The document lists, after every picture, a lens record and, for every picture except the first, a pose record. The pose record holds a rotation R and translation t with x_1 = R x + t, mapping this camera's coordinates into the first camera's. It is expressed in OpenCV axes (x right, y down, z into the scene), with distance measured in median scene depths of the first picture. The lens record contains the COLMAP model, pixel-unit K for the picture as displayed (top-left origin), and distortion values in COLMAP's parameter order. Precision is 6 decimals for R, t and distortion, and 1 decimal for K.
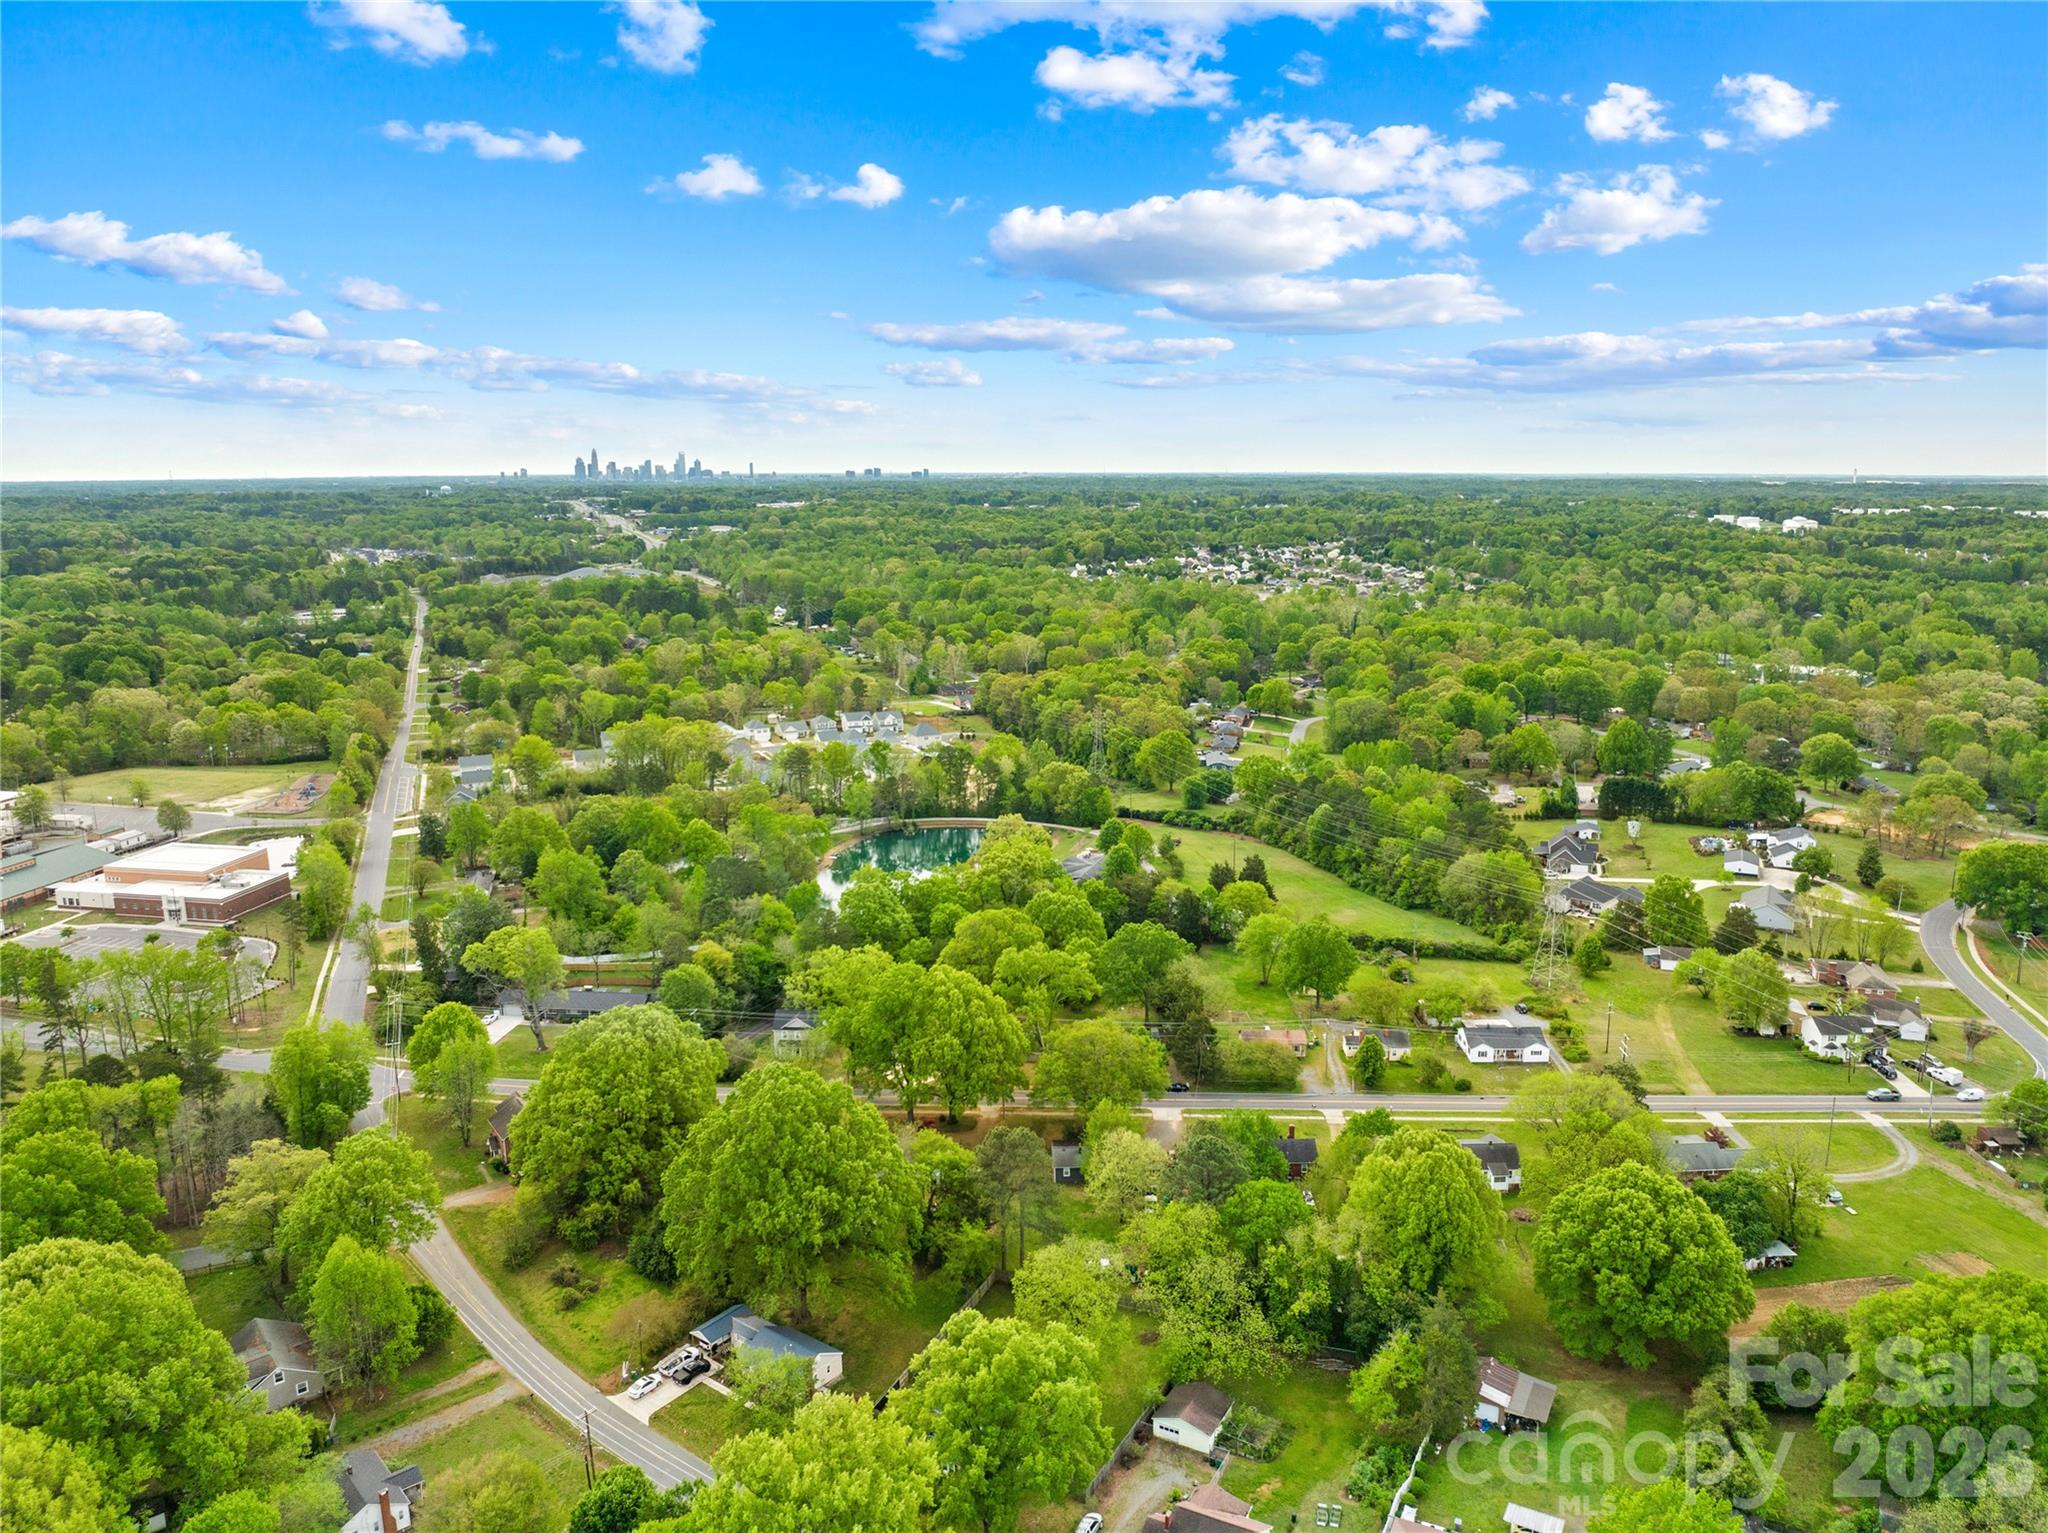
lens RADIAL K [[1453.5, 0, 1024.0], [0, 1453.5, 766.5], [0, 0, 1]] dist [-0.036697, 0.006501]
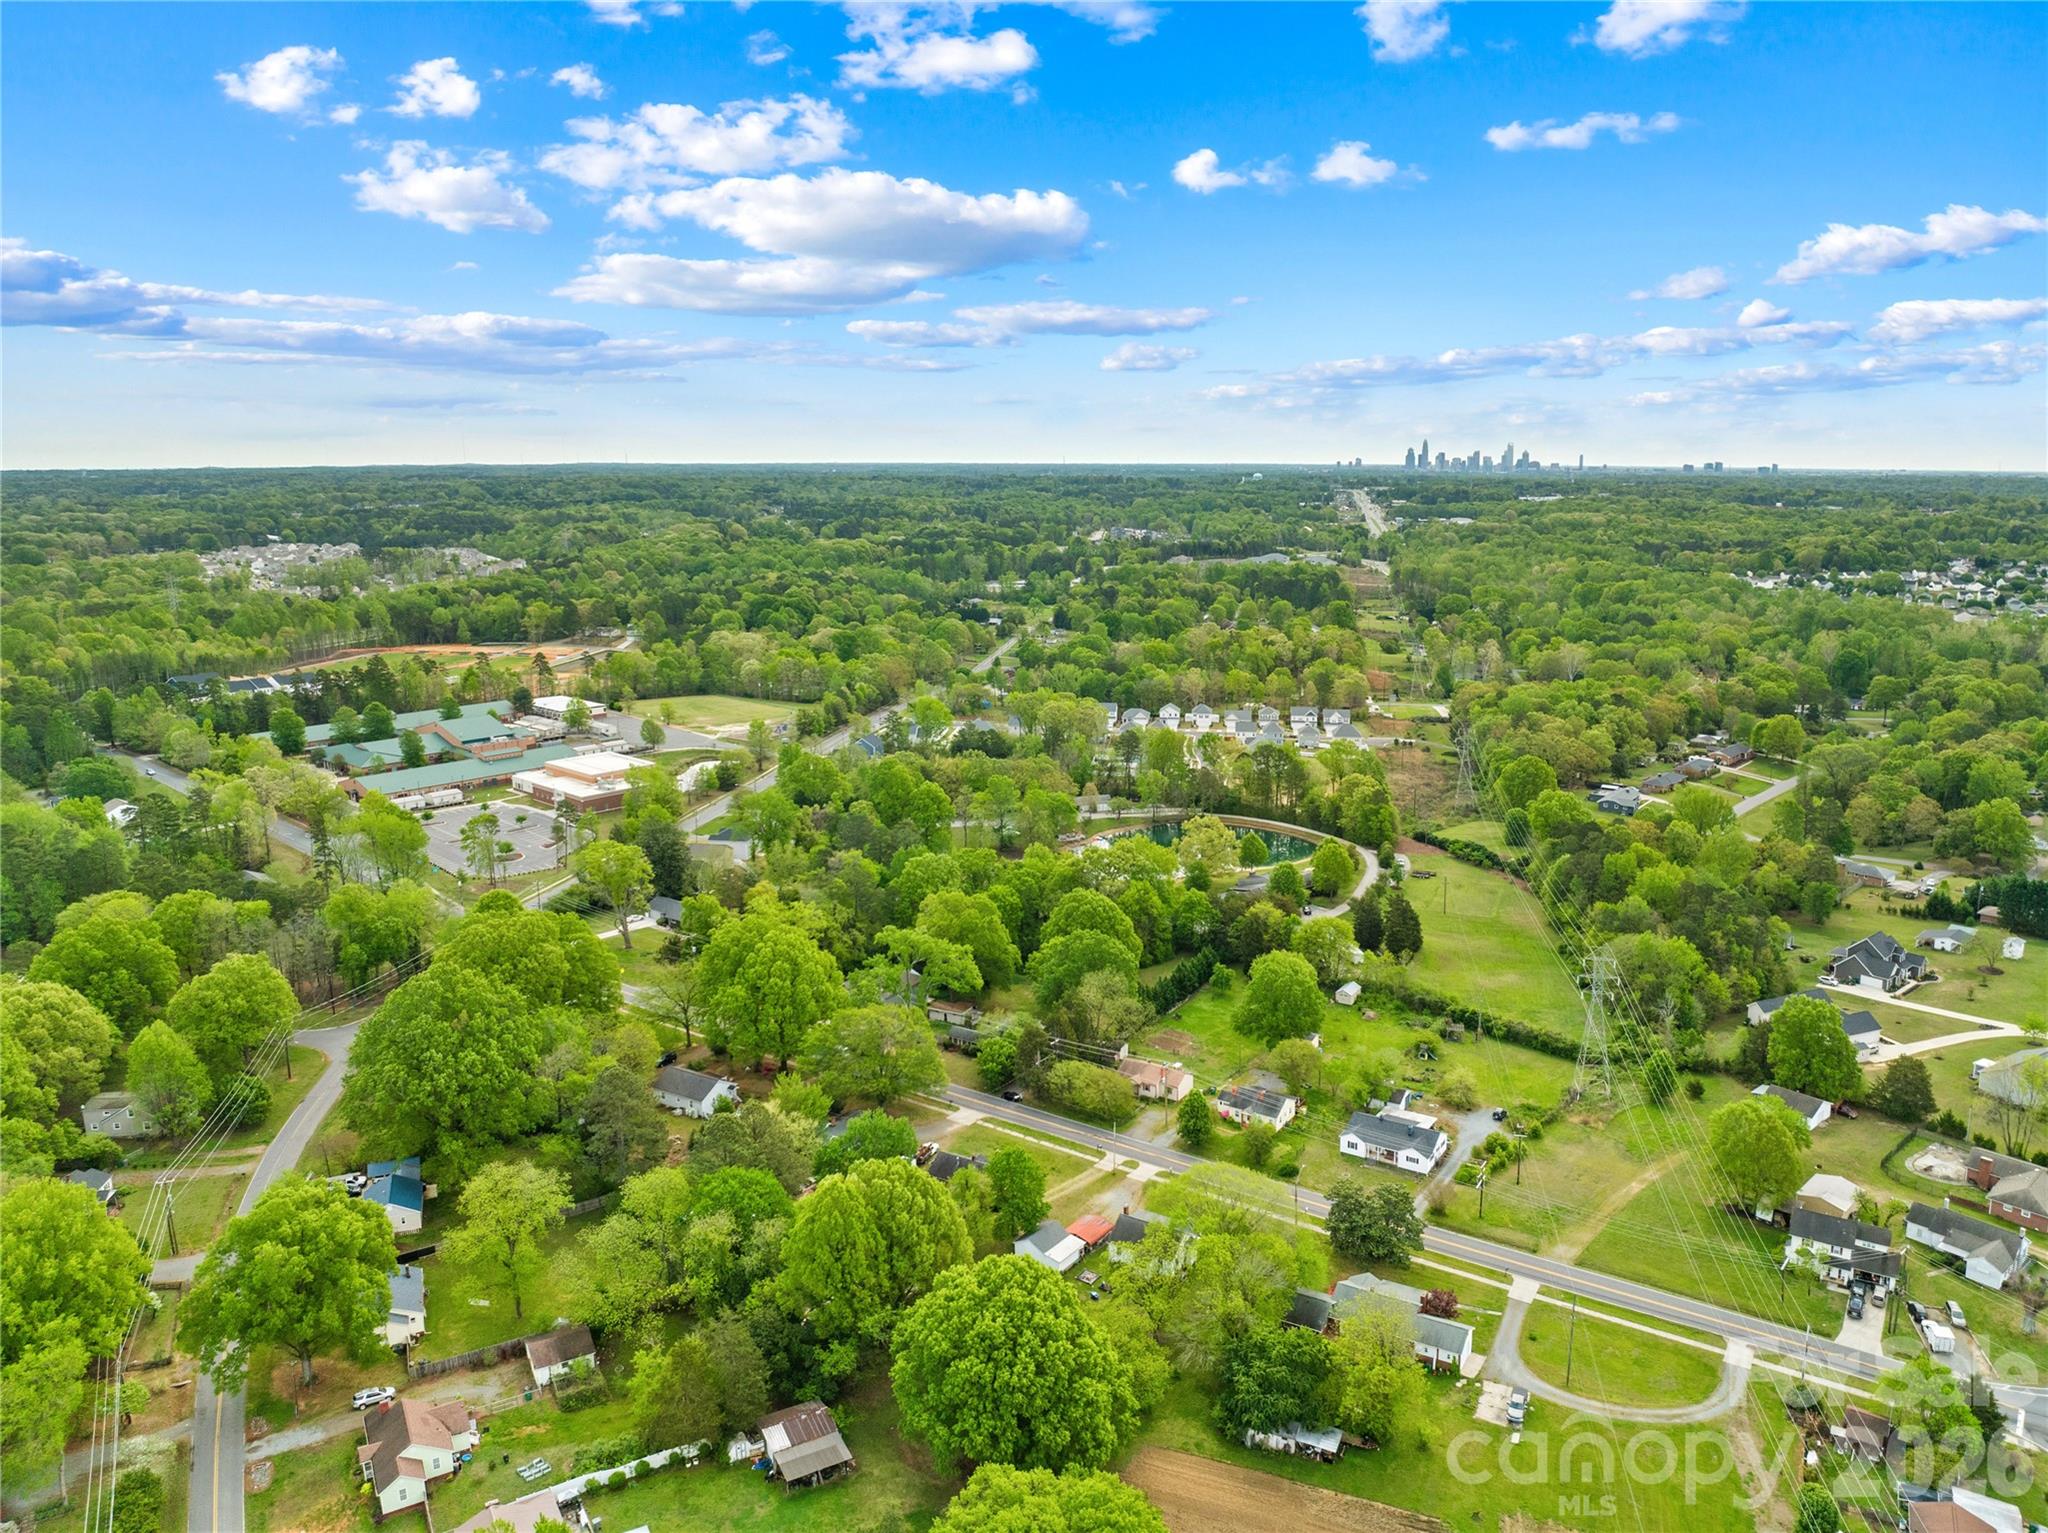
lens RADIAL K [[1441.0, 0, 1024.0], [0, 1441.0, 766.5], [0, 0, 1]] dist [-0.028372, -0.003698]
pose [[0.850784, 0.114598, -0.512868, 0.252198], [-0.110583, 0.993122, 0.038464, -0.015517], [0.513748, 0.023990, 0.857605, 0.075474]]
